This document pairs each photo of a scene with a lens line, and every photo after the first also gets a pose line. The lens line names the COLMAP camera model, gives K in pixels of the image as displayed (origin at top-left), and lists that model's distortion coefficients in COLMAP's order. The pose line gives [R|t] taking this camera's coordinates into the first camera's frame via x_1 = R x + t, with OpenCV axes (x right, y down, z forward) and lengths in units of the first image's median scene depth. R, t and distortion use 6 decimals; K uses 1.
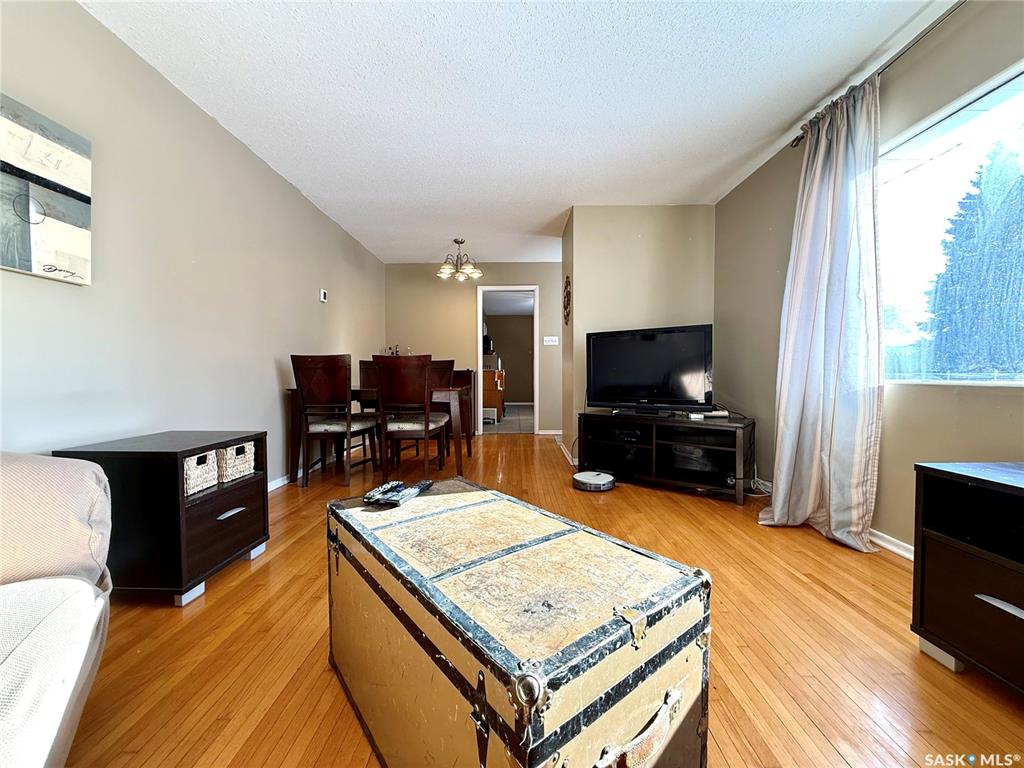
lens RADIAL K [[408.3, 0, 508.5], [0, 408.3, 384.6], [0, 0, 1]] dist [0.000095, -0.000086]
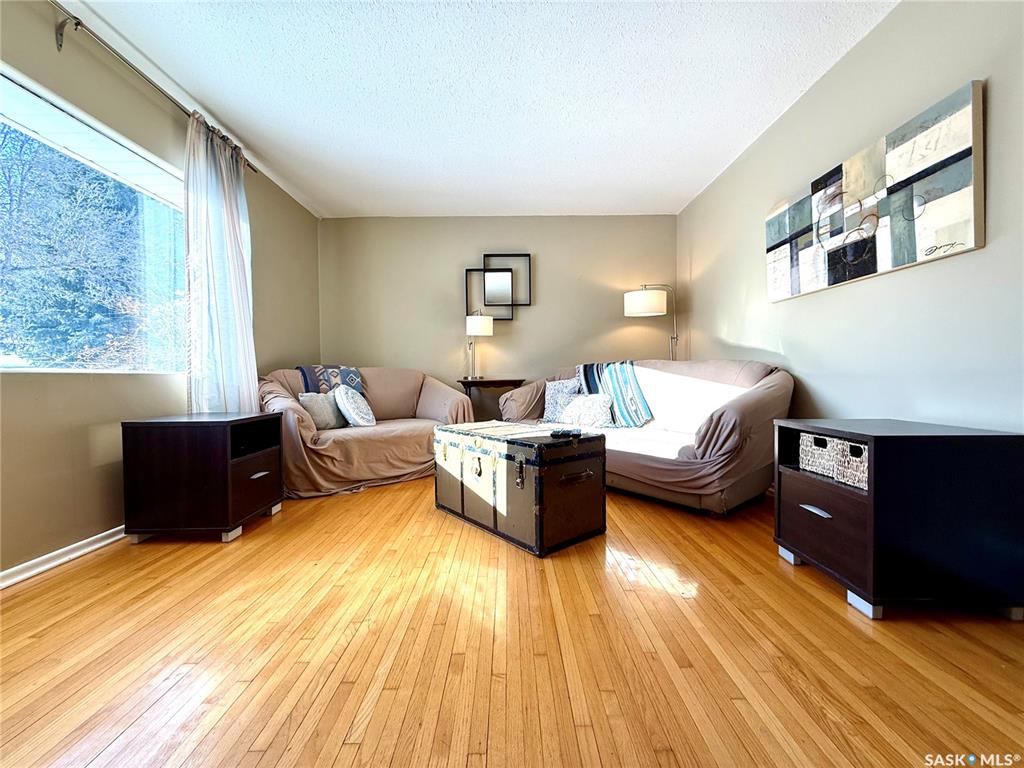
lens RADIAL K [[408.3, 0, 508.5], [0, 408.3, 384.6], [0, 0, 1]] dist [0.000095, -0.000086]
pose [[-0.999670, 0.012778, -0.022305, -0.008835], [0.011690, 0.998766, 0.048278, -0.003825], [0.022895, 0.048001, -0.998585, 1.929941]]
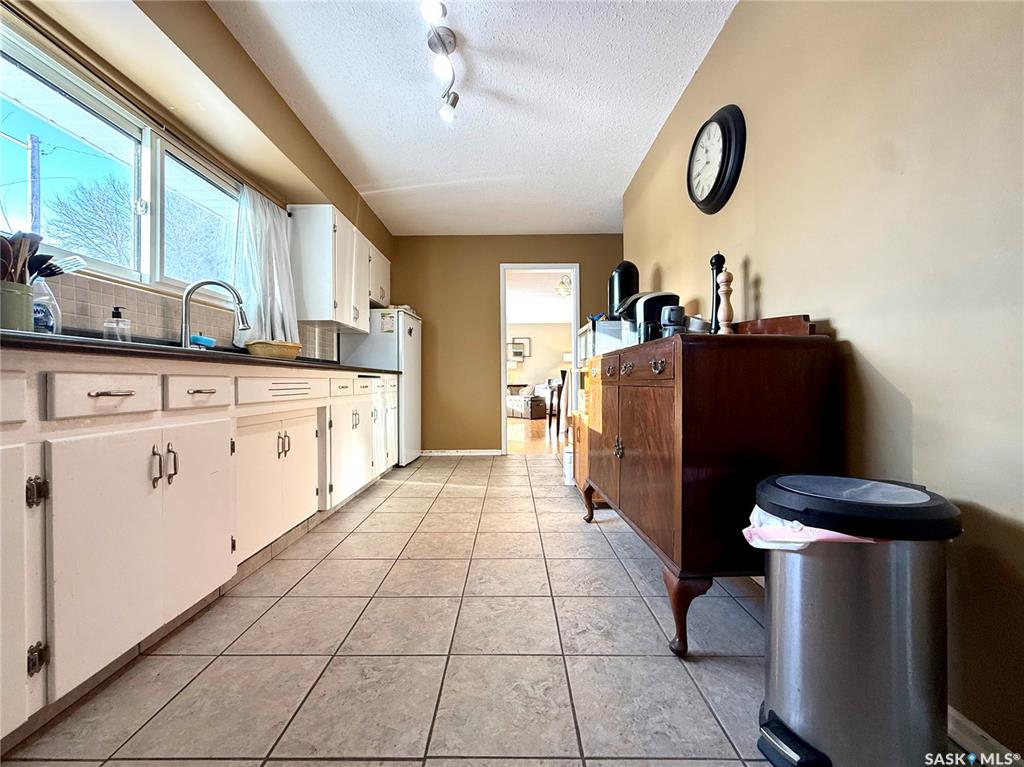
lens RADIAL K [[417.6, 0, 512.0], [0, 417.6, 383.5], [0, 0, 1]] dist [0.000934, 0.000234]
pose [[-0.999566, 0.014007, -0.025922, 0.271650], [0.013200, 0.999431, 0.031048, -0.141872], [0.026342, 0.030692, -0.999182, 6.252958]]
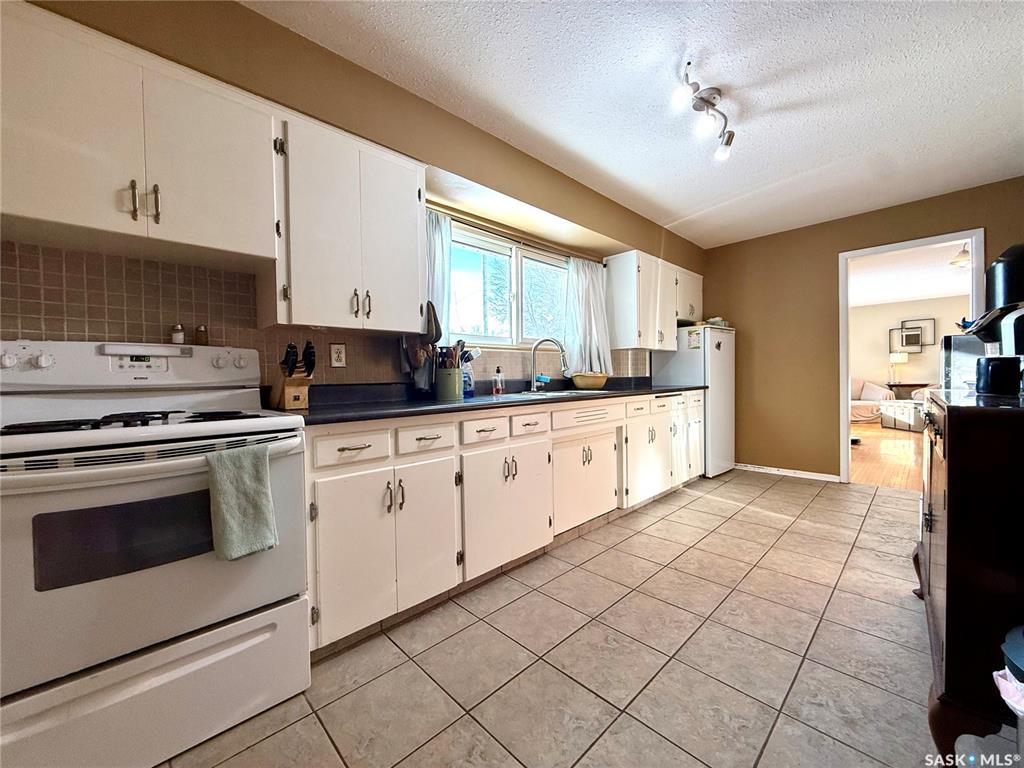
lens RADIAL K [[408.3, 0, 508.5], [0, 408.3, 384.6], [0, 0, 1]] dist [0.000095, -0.000086]
pose [[-0.711266, 0.008343, 0.702873, -0.012306], [0.045017, 0.998418, 0.033703, -0.285881], [-0.701480, 0.055613, -0.710516, 6.381730]]
